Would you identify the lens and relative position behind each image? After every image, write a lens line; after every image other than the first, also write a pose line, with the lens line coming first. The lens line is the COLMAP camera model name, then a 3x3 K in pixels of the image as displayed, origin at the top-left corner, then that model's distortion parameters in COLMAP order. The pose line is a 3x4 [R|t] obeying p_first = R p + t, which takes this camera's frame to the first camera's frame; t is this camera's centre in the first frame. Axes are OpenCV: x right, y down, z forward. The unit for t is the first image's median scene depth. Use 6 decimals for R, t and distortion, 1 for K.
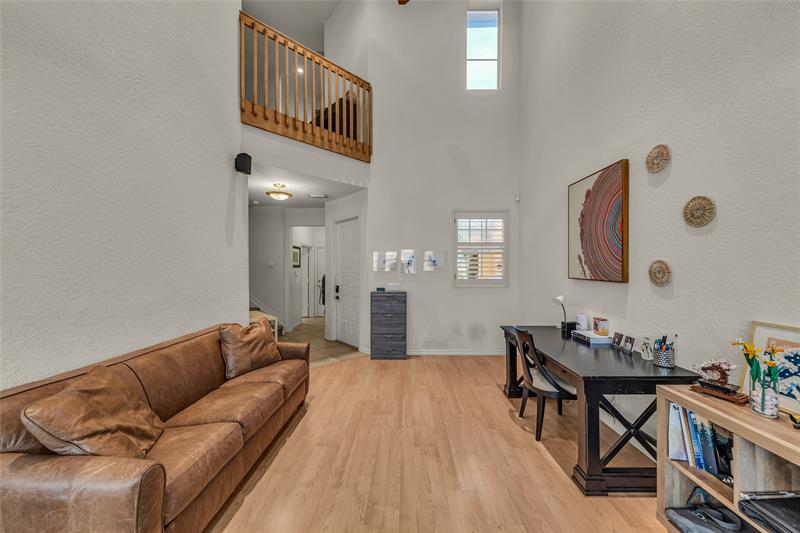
lens RADIAL K [[277.4, 0, 400.0], [0, 277.4, 266.5], [0, 0, 1]] dist [-0.000593, -0.000130]
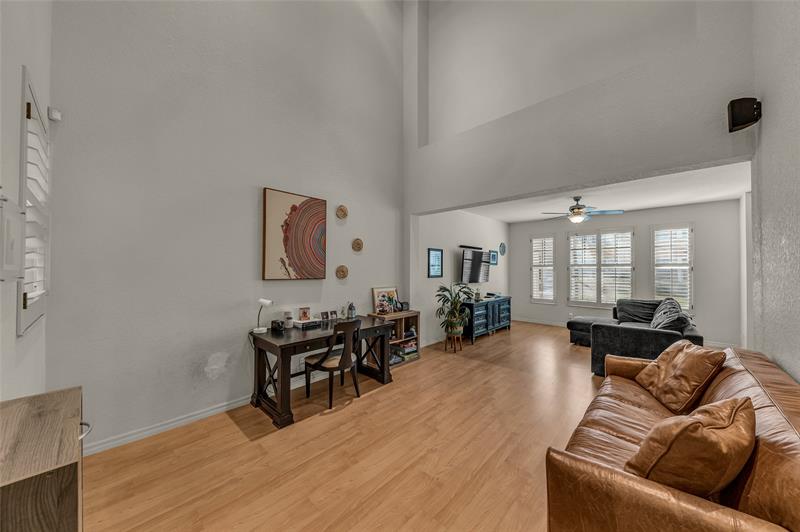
lens RADIAL K [[280.3, 0, 402.6], [0, 280.3, 267.7], [0, 0, 1]] dist [0.007356, -0.000008]
pose [[-0.747635, 0.001838, 0.664107, -0.480937], [-0.002747, 0.999979, -0.005861, 0.002984], [-0.664104, -0.006206, -0.747614, 1.580628]]
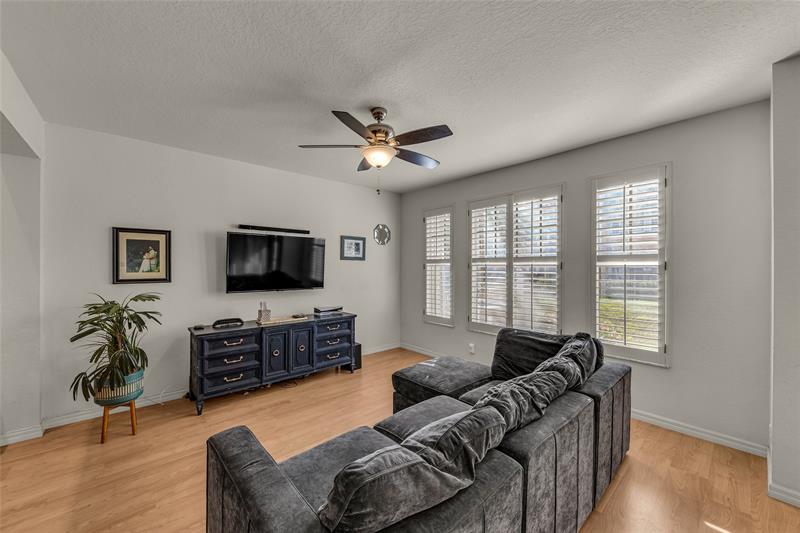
lens RADIAL K [[302.1, 0, 400.0], [0, 302.1, 266.5], [0, 0, 1]] dist [-0.000187, -0.000009]
pose [[-0.679013, -0.000804, 0.734125, -0.828021], [-0.001093, 0.999999, 0.000084, -0.003543], [-0.734125, -0.000746, -0.679014, 0.008495]]
